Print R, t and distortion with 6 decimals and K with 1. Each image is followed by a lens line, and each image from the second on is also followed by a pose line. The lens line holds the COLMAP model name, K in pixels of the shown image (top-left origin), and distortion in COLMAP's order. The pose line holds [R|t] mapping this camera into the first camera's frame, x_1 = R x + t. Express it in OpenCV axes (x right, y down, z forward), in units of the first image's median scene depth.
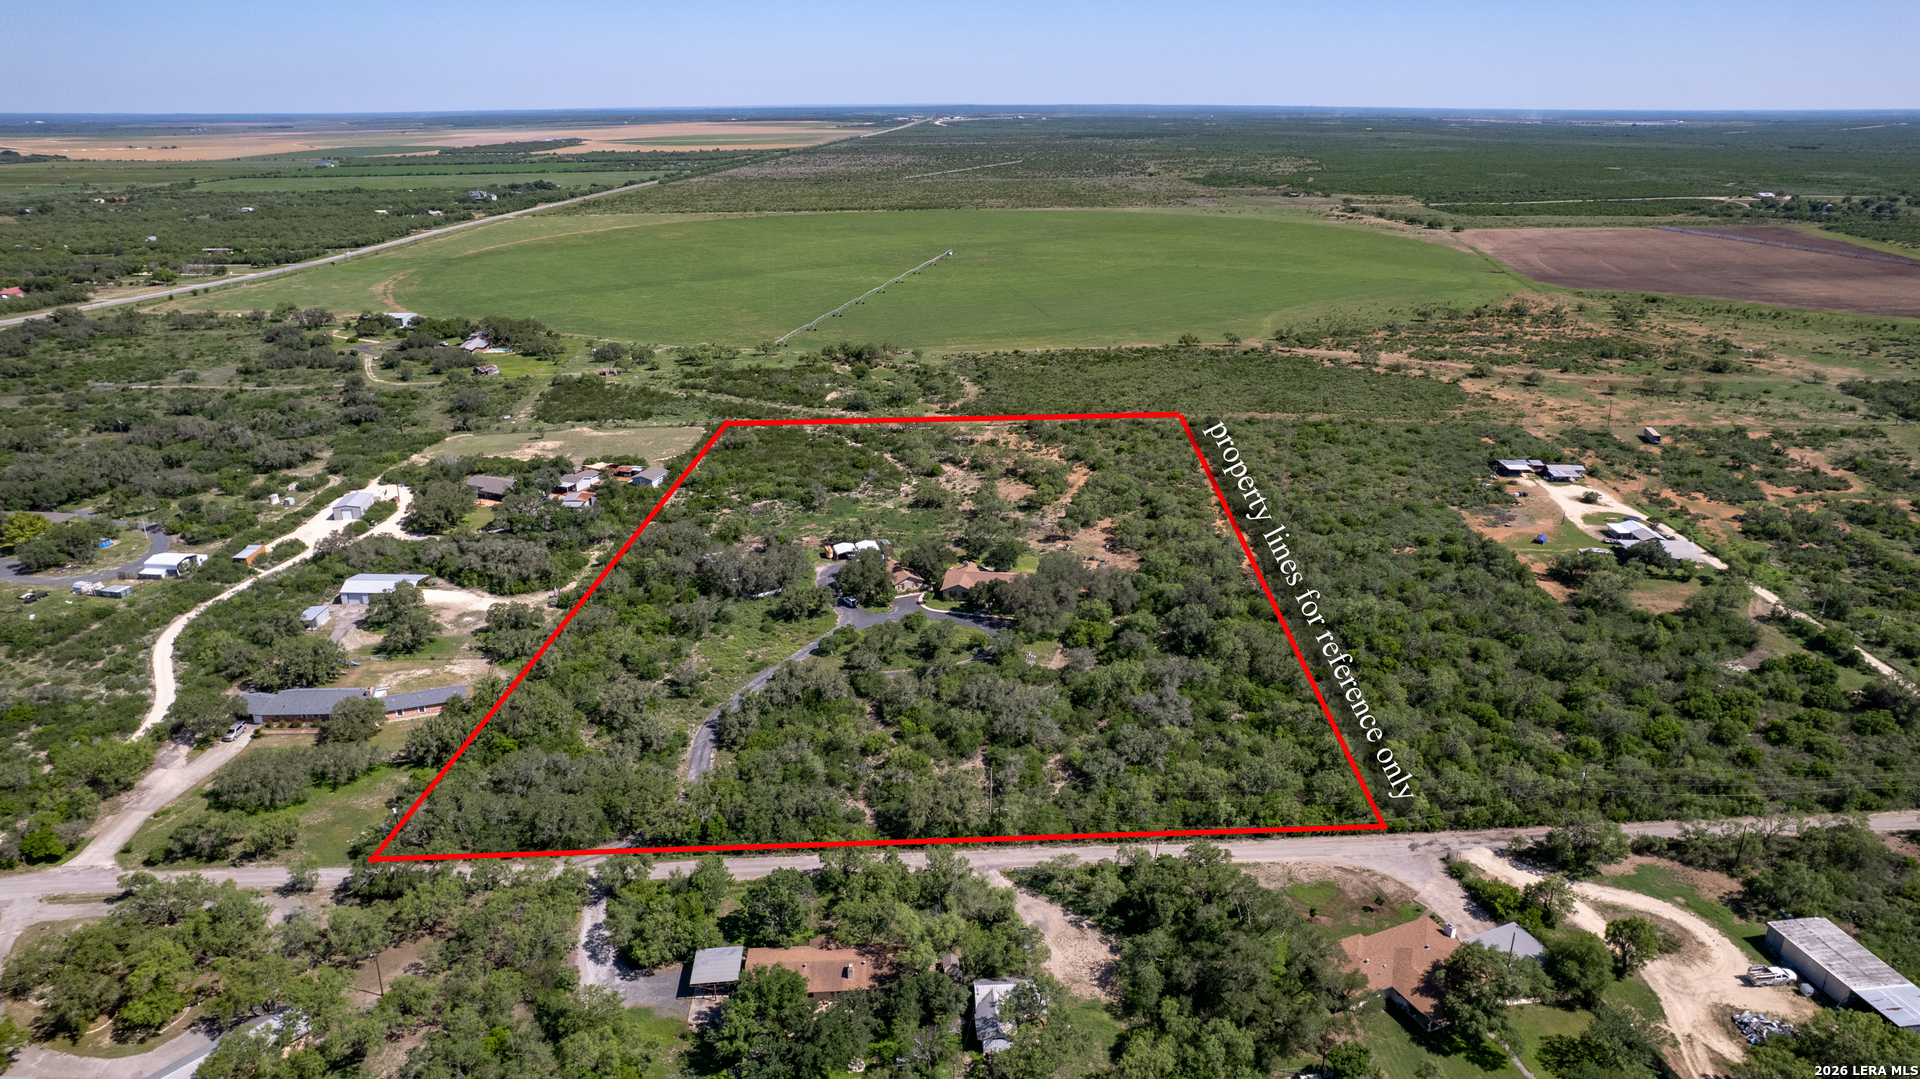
lens RADIAL K [[1236.0, 0, 939.6], [0, 1236.0, 543.5], [0, 0, 1]] dist [-0.060495, 0.044635]
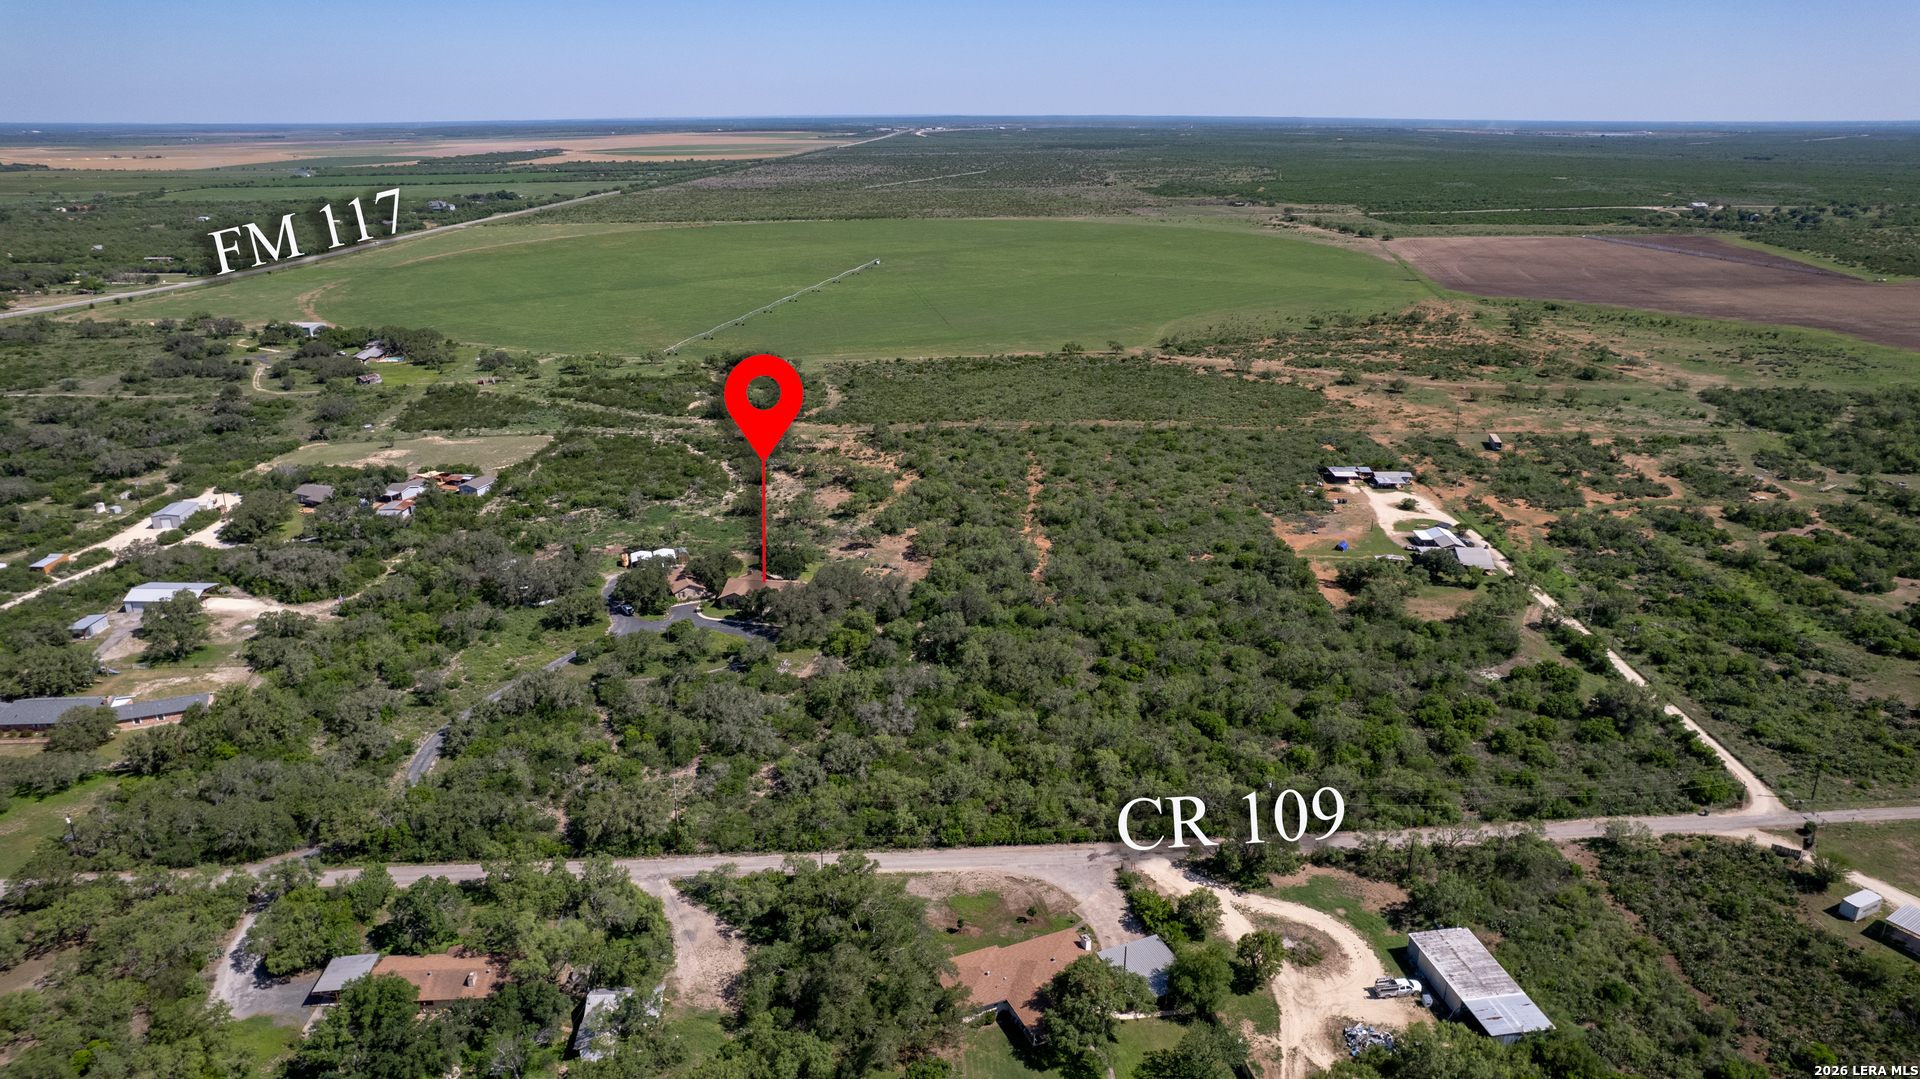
lens RADIAL K [[1236.0, 0, 971.9], [0, 1236.0, 538.7], [0, 0, 1]] dist [-0.060495, 0.044635]
pose [[0.999962, -0.001254, 0.008657, 0.162546], [0.001356, 0.999929, -0.011840, 0.001471], [-0.008641, 0.011851, 0.999892, 0.002972]]
